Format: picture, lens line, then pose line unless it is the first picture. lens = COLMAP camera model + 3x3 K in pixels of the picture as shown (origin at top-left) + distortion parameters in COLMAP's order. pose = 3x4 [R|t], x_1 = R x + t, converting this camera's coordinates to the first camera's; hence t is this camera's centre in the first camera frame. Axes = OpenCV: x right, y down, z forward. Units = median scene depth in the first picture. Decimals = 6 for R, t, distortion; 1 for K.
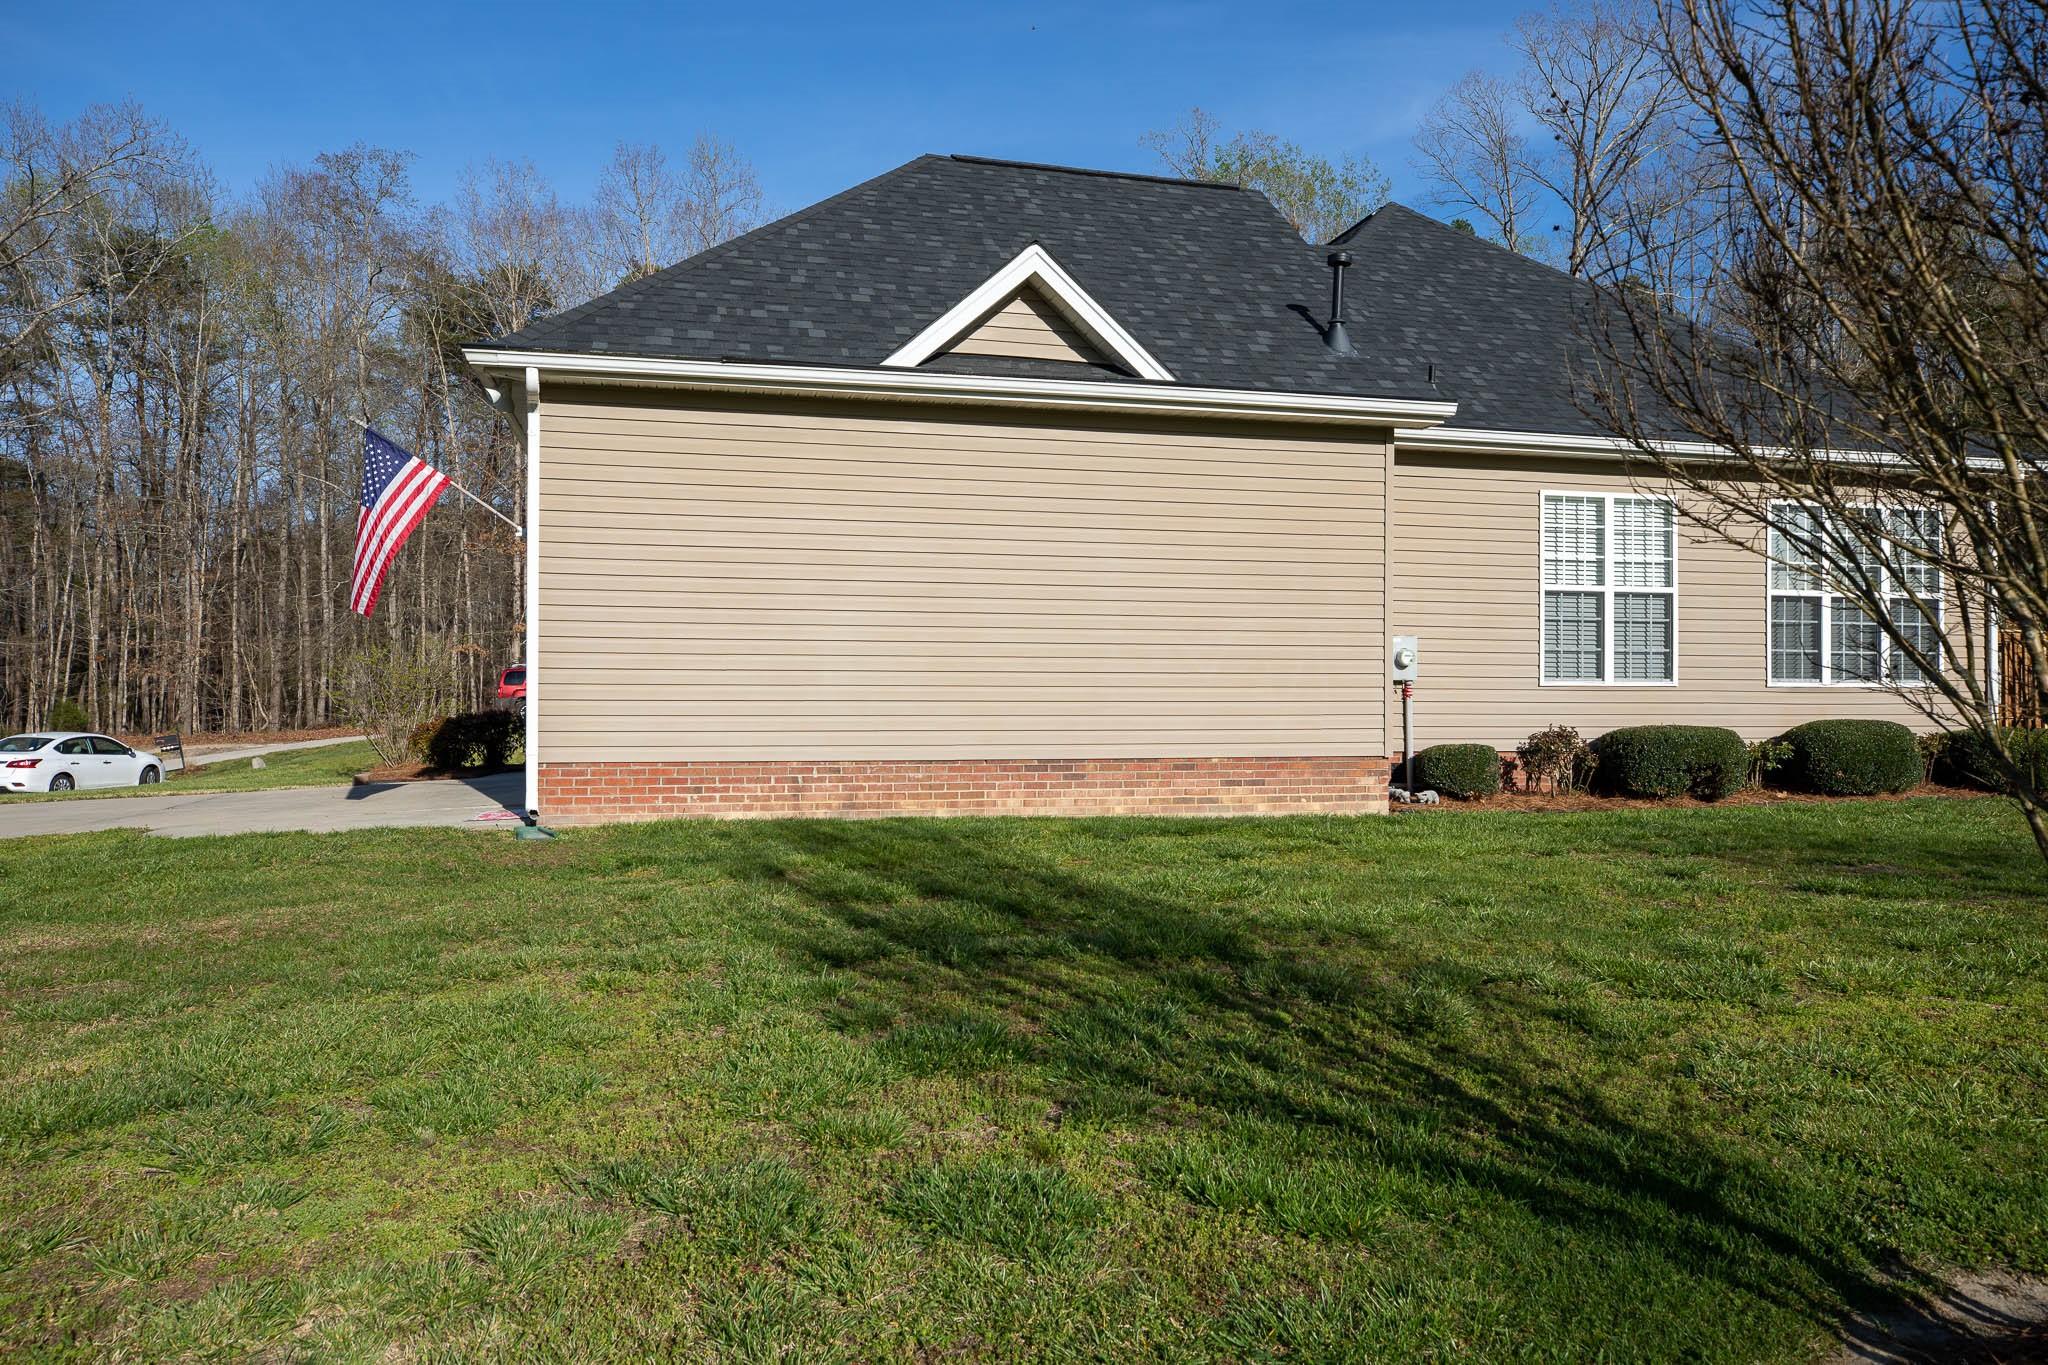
lens RADIAL K [[1432.2, 0, 1025.1], [0, 1432.2, 686.9], [0, 0, 1]] dist [0.011133, 0.001267]
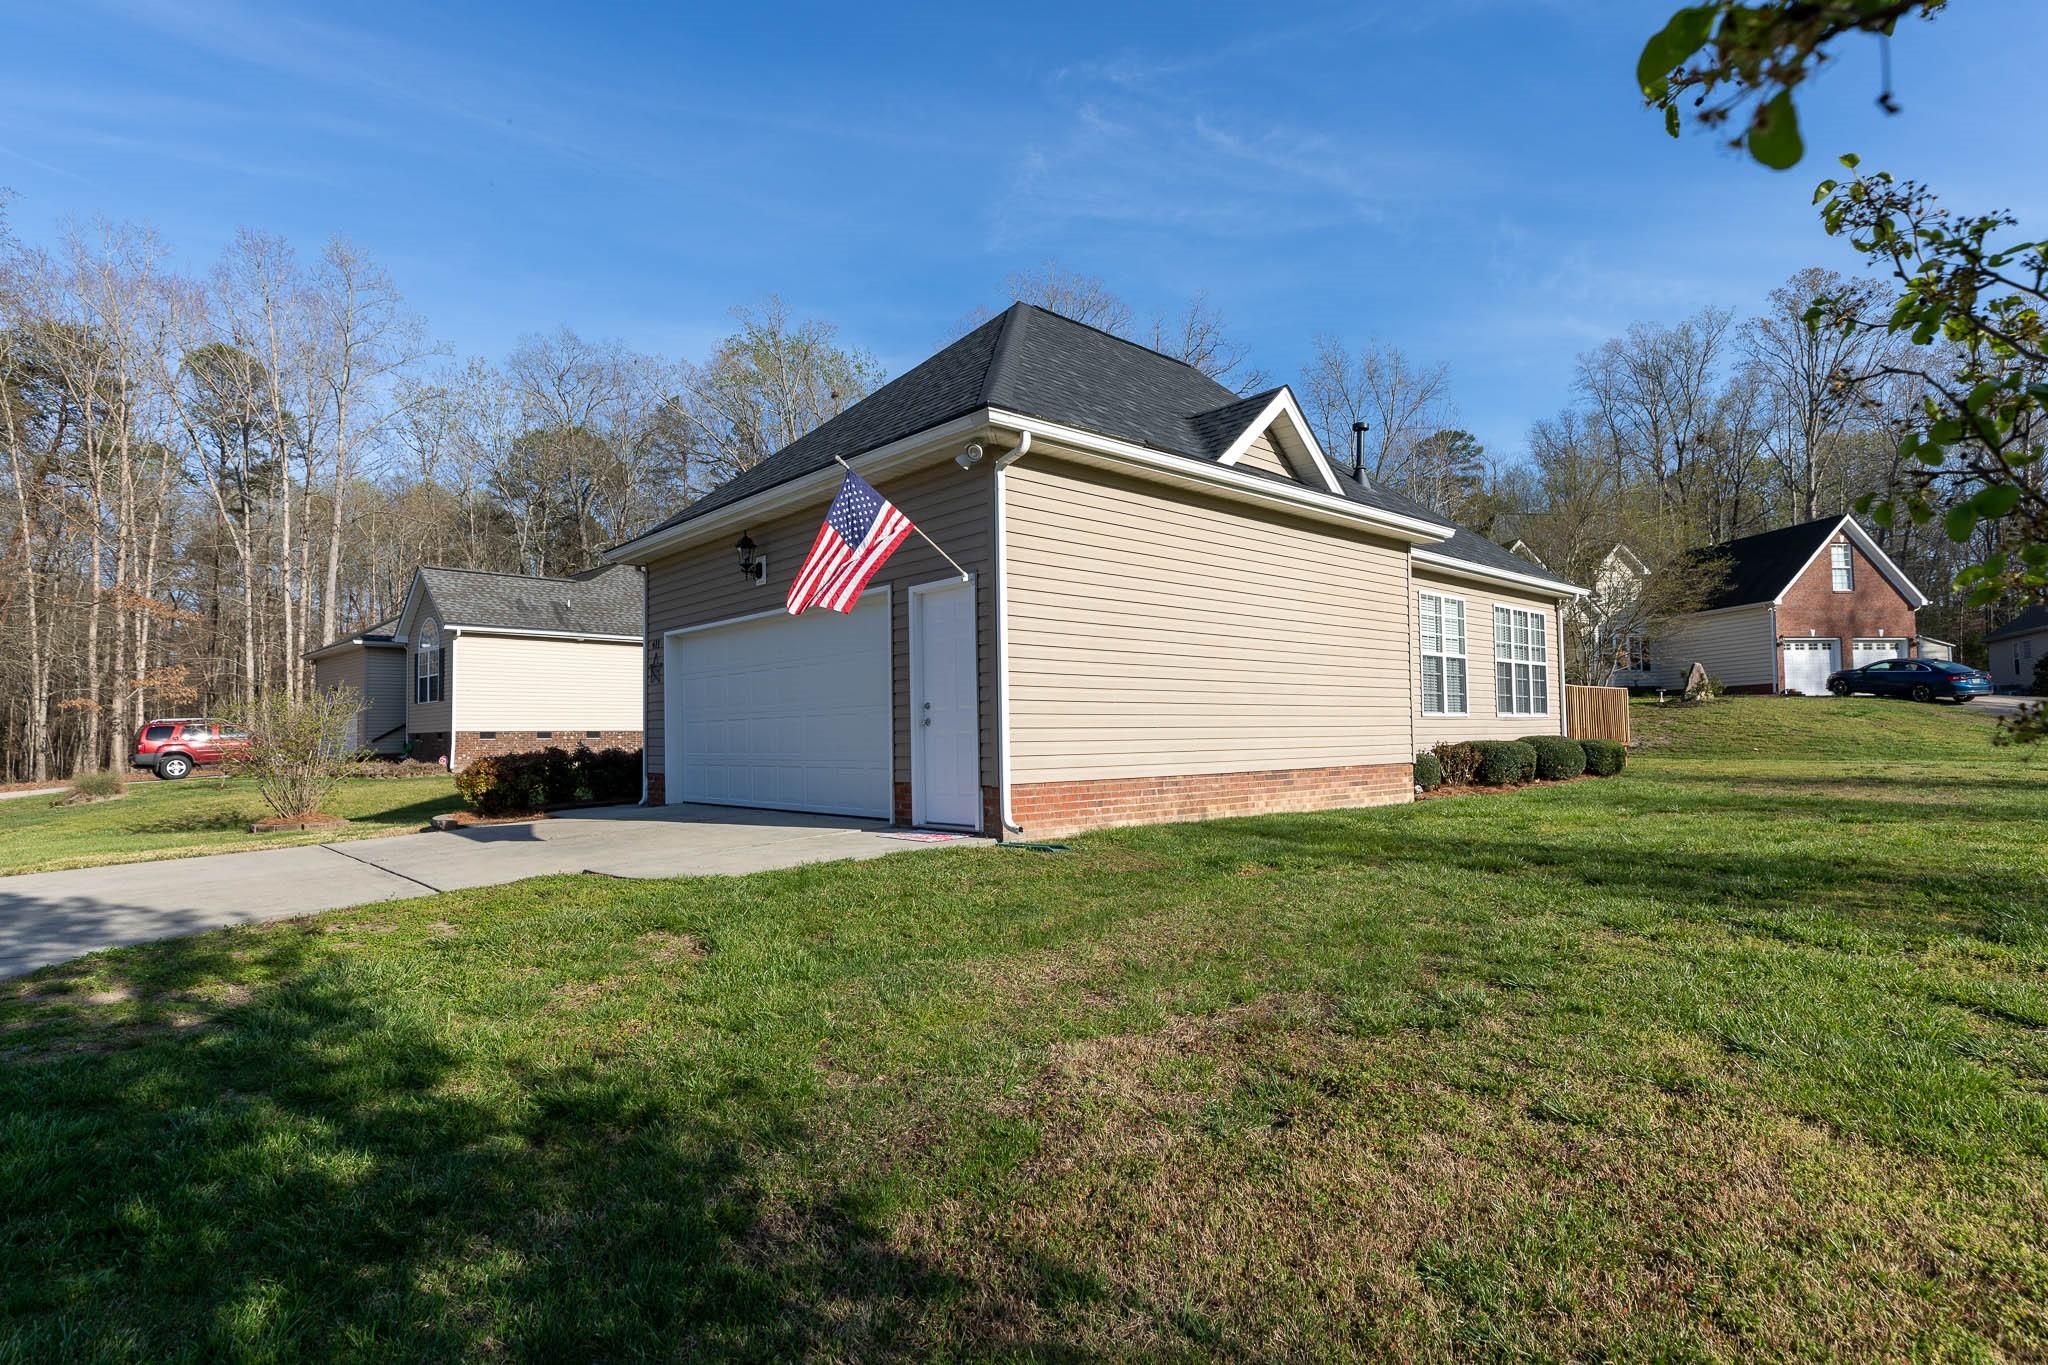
lens RADIAL K [[1039.3, 0, 1029.2], [0, 1039.3, 686.7], [0, 0, 1]] dist [-0.001409, -0.000021]
pose [[0.879449, 0.008394, 0.475918, -0.610552], [0.012896, 0.999057, -0.041451, 0.009468], [-0.475818, 0.042591, 0.878512, 0.244137]]
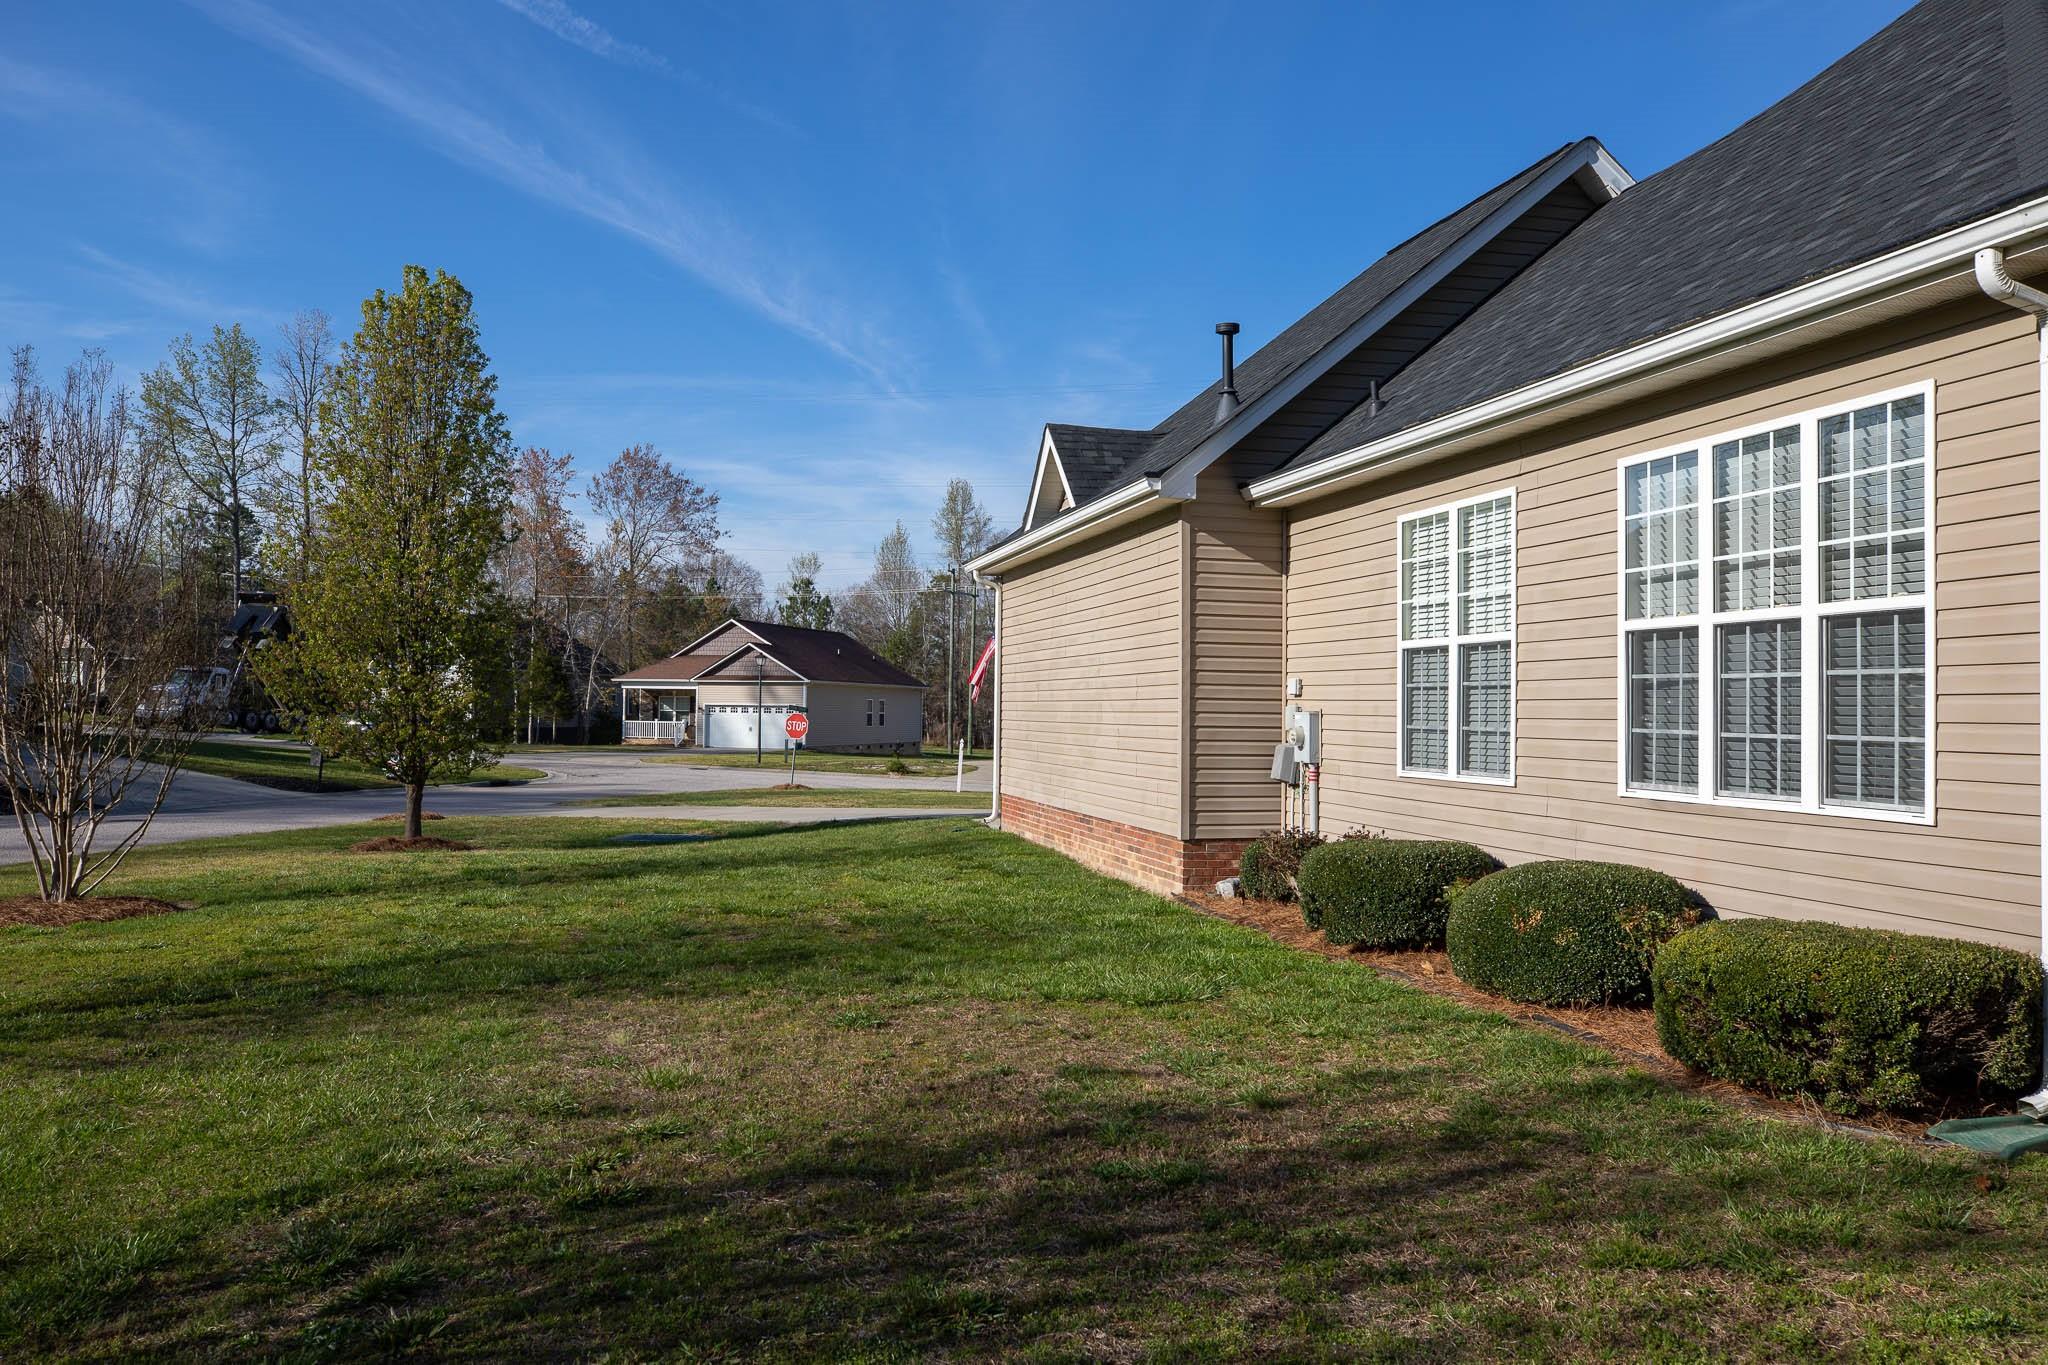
lens RADIAL K [[1532.3, 0, 1018.7], [0, 1532.3, 700.4], [0, 0, 1]] dist [0.005071, 0.007858]
pose [[-0.011062, -0.010215, -0.999887, 1.307363], [-0.007615, 0.999920, -0.010131, -0.034322], [0.999910, 0.007502, -0.011139, 0.904426]]
